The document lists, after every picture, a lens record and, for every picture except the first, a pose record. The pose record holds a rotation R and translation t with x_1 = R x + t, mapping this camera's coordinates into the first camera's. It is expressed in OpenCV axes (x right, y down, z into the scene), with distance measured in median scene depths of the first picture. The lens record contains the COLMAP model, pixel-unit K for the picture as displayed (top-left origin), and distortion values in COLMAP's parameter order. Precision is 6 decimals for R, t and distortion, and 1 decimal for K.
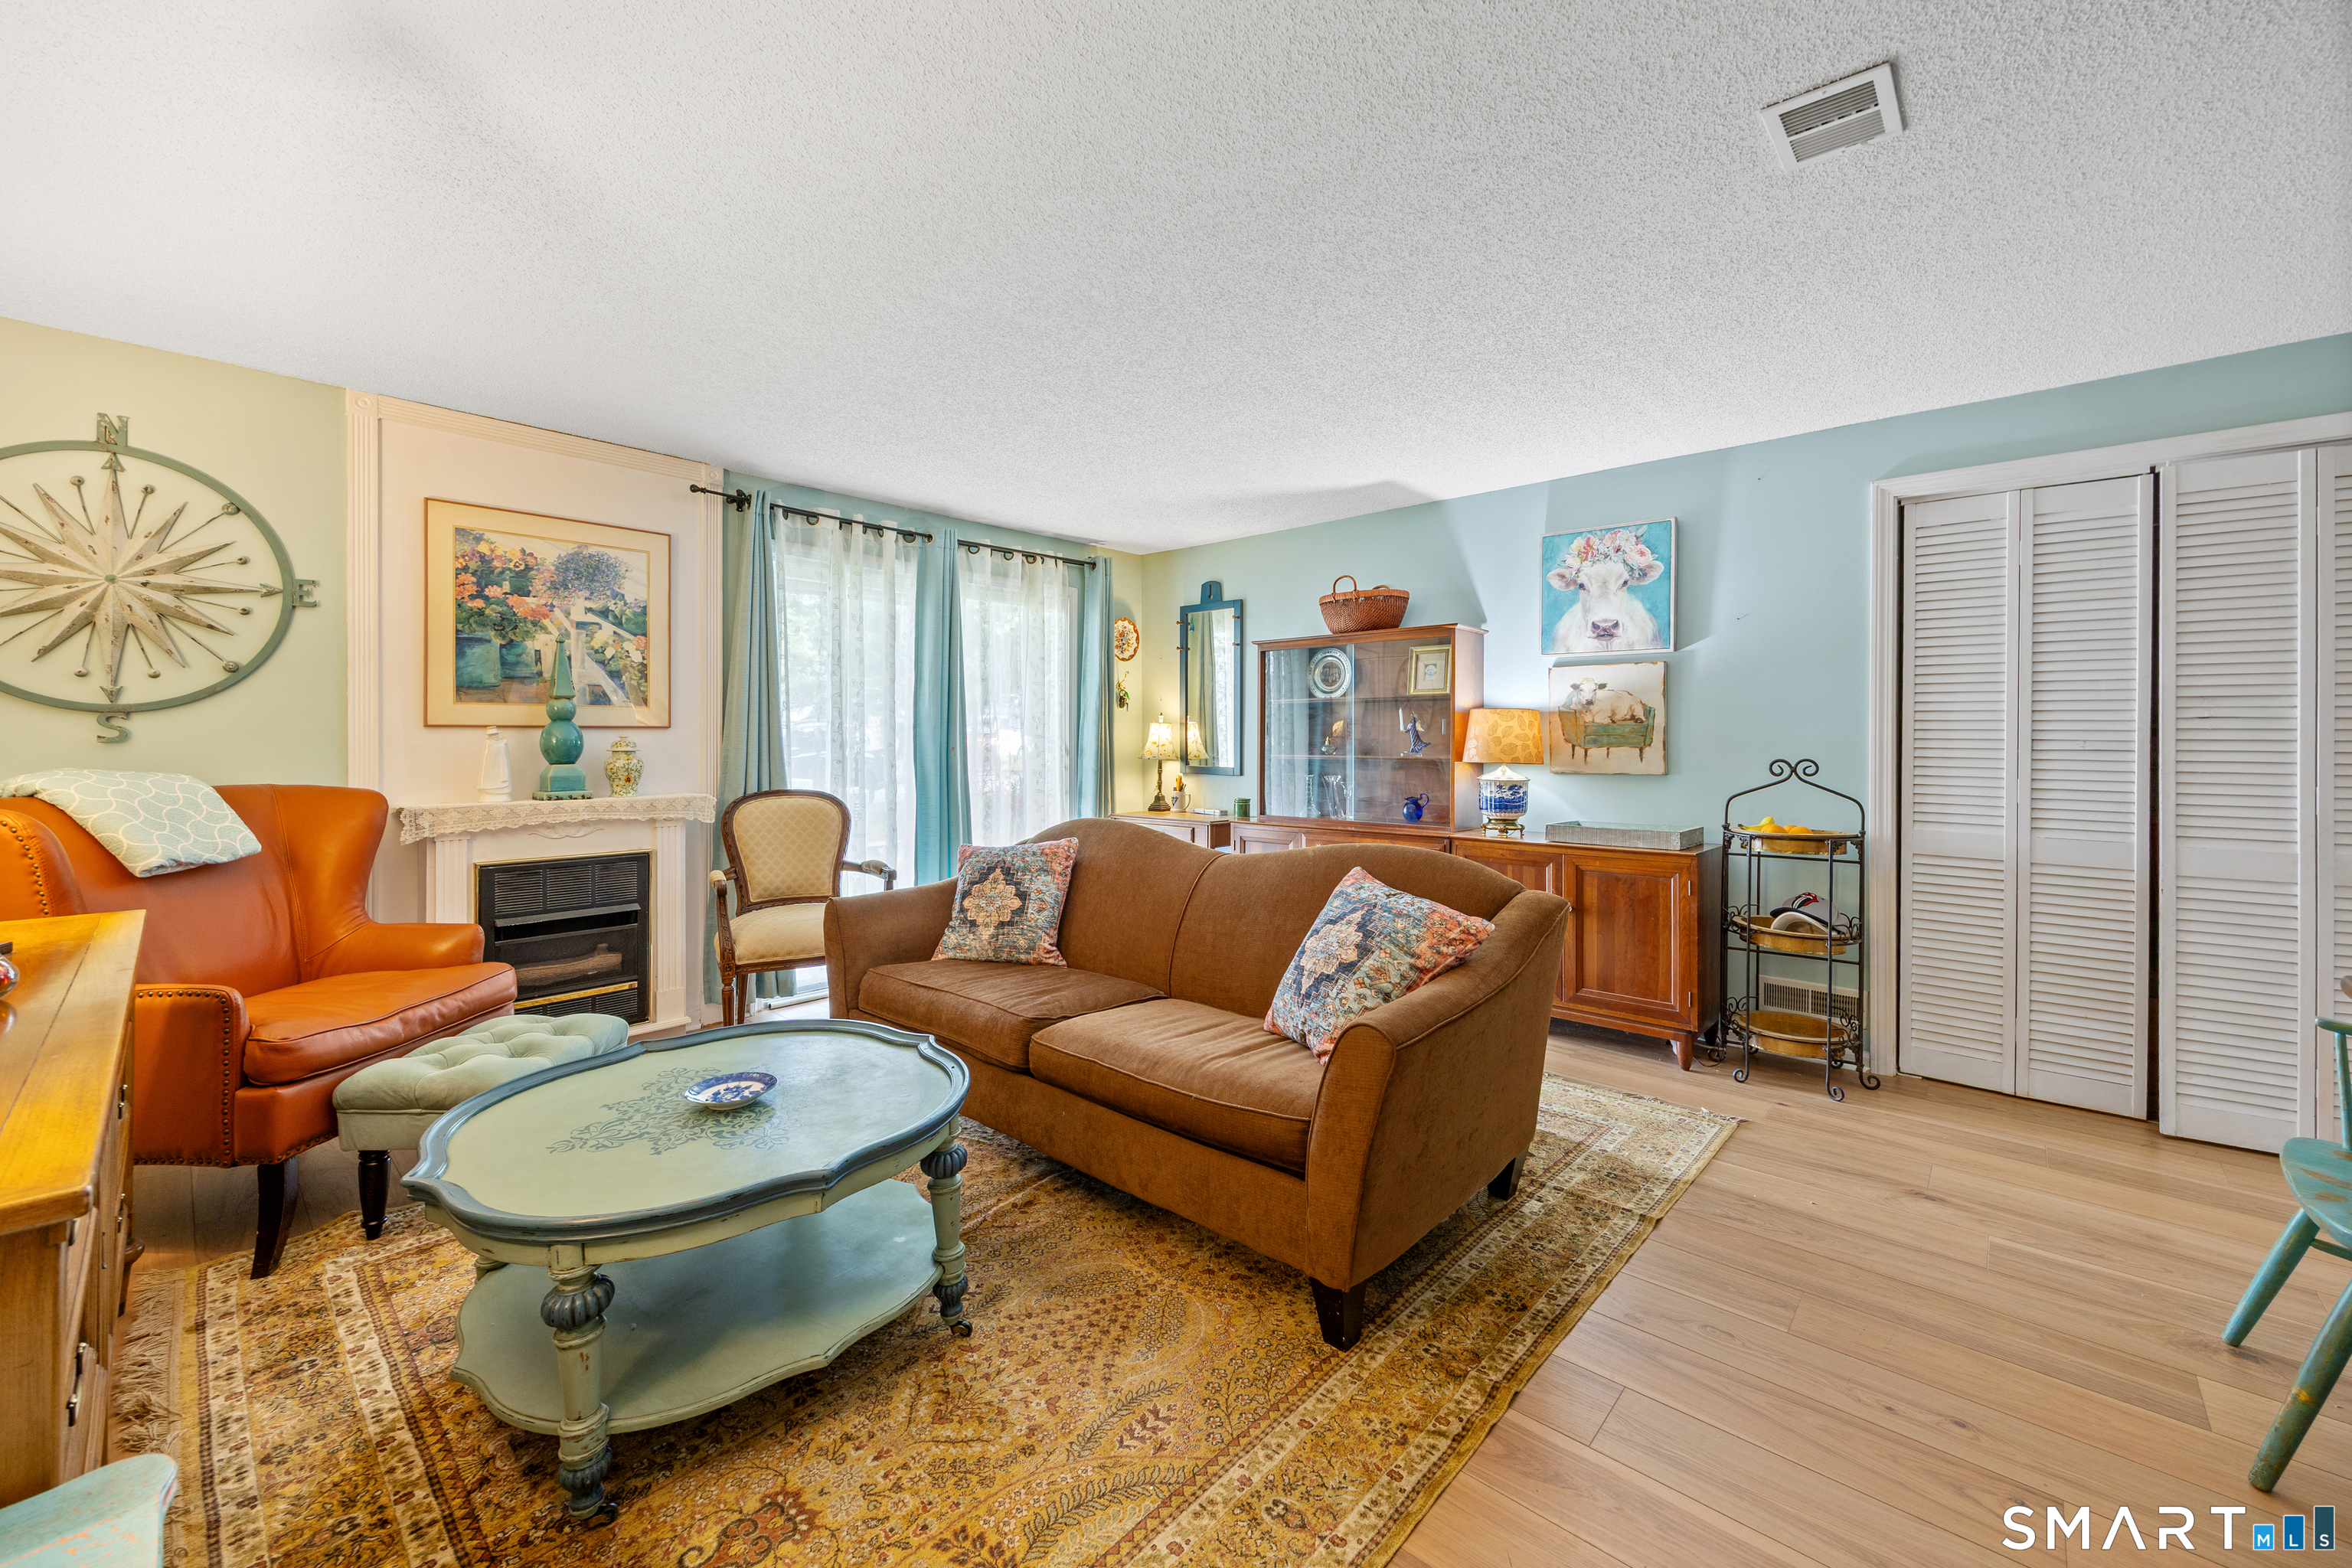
lens RADIAL K [[930.1, 0, 1185.2], [0, 930.1, 739.3], [0, 0, 1]] dist [-0.000389, 0.000000]
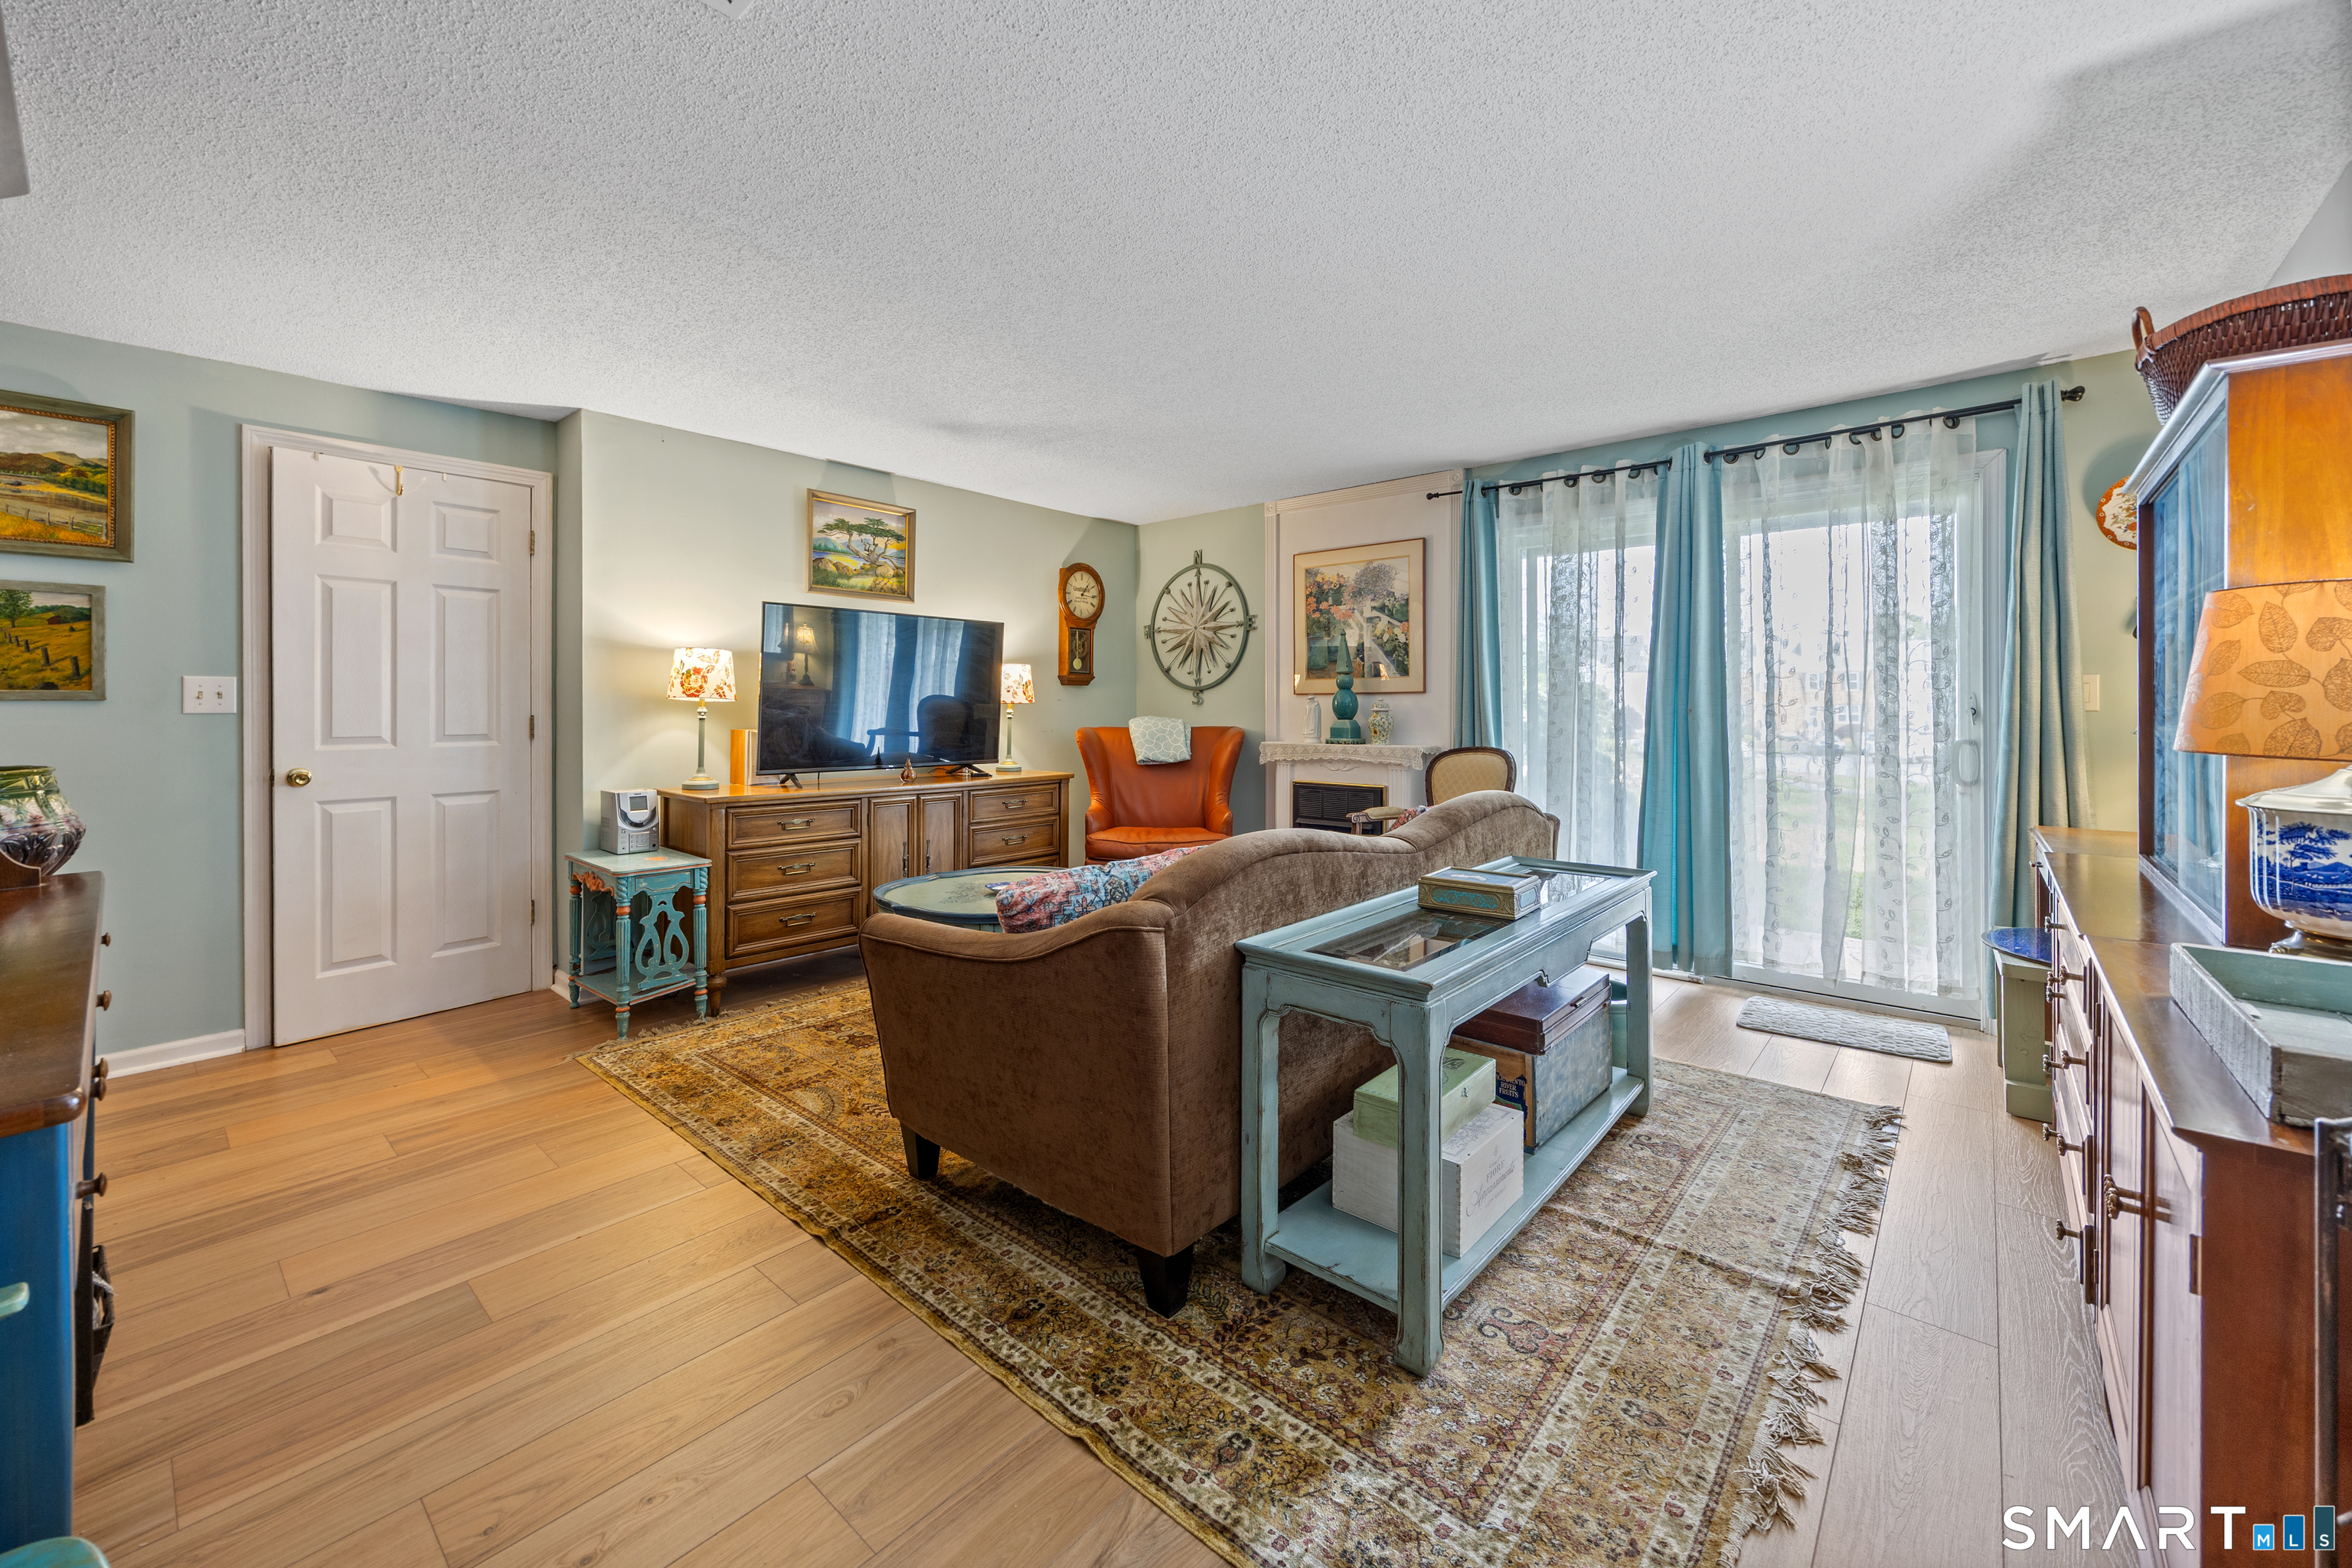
lens RADIAL K [[930.1, 0, 1185.2], [0, 930.1, 739.3], [0, 0, 1]] dist [-0.000389, 0.000000]
pose [[0.025424, 0.038964, -0.998917, 0.783398], [0.005019, 0.999223, 0.039104, 0.000066], [0.999664, -0.006008, 0.025208, 0.727228]]
